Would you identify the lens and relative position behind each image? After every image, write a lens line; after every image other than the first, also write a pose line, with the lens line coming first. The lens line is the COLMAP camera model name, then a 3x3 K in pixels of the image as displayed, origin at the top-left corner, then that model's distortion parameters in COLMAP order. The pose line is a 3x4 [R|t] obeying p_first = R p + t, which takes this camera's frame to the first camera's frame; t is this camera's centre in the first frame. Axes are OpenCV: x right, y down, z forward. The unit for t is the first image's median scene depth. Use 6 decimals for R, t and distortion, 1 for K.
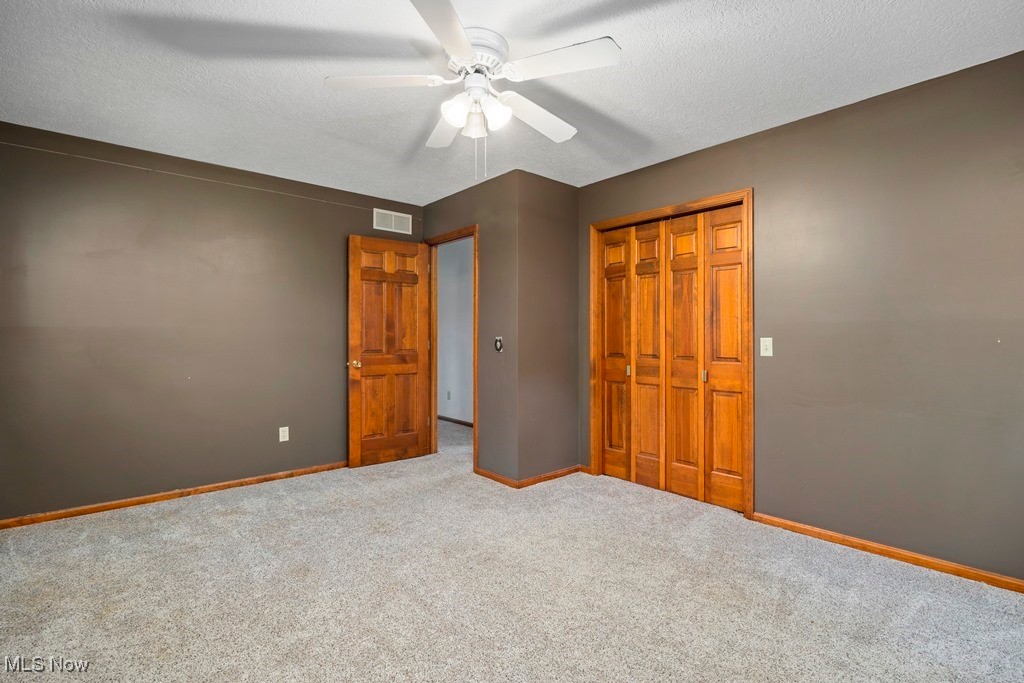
lens RADIAL K [[469.2, 0, 510.3], [0, 469.2, 340.6], [0, 0, 1]] dist [-0.012569, -0.000487]
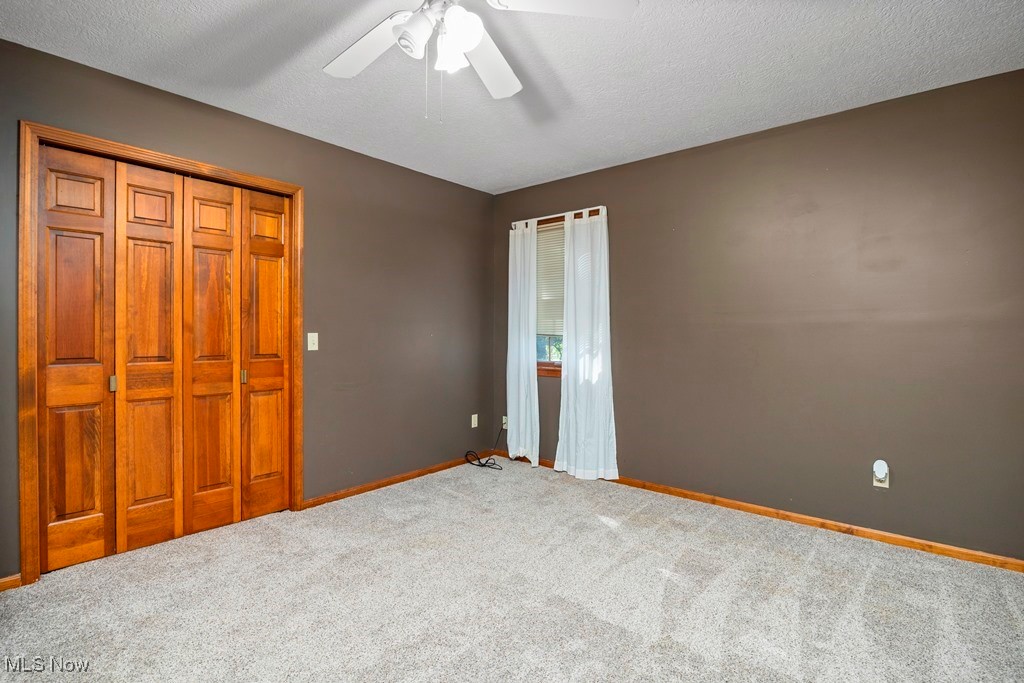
lens RADIAL K [[493.6, 0, 512.6], [0, 493.6, 335.7], [0, 0, 1]] dist [-0.016984, -0.000507]
pose [[-0.159864, -0.007864, 0.987108, -0.533727], [-0.000893, 0.999969, 0.007822, -0.007884], [-0.987139, 0.000369, -0.159866, 0.609754]]
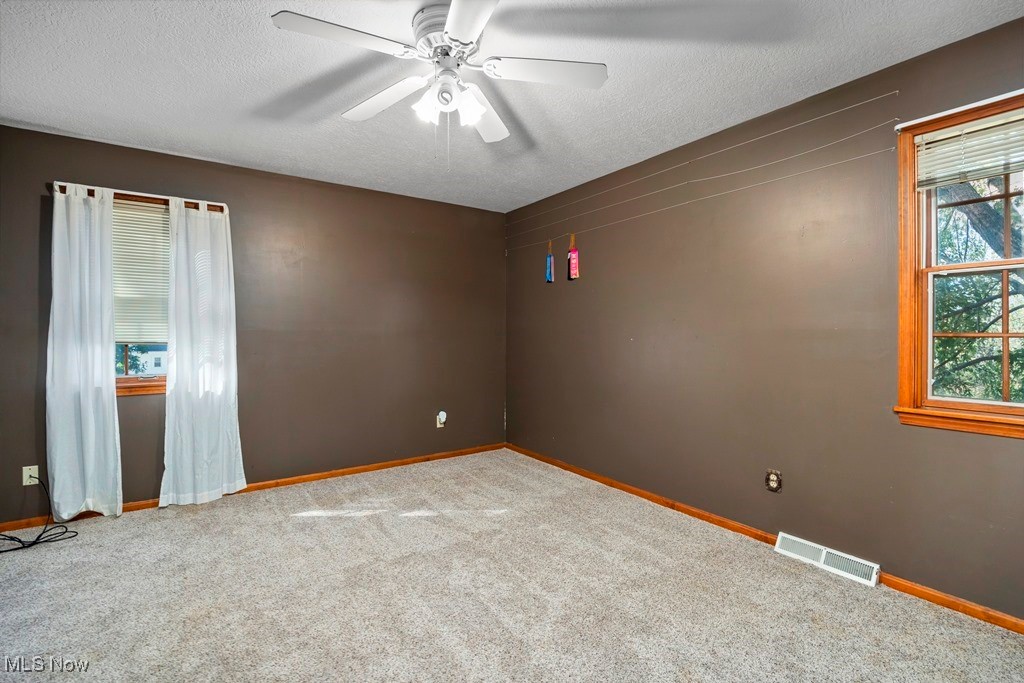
lens RADIAL K [[469.2, 0, 510.8], [0, 469.2, 339.9], [0, 0, 1]] dist [-0.012569, -0.000487]
pose [[-0.997226, -0.000882, 0.074434, -0.160845], [0.000076, 0.999917, 0.012870, -0.016843], [-0.074440, 0.012840, -0.997143, 1.148934]]
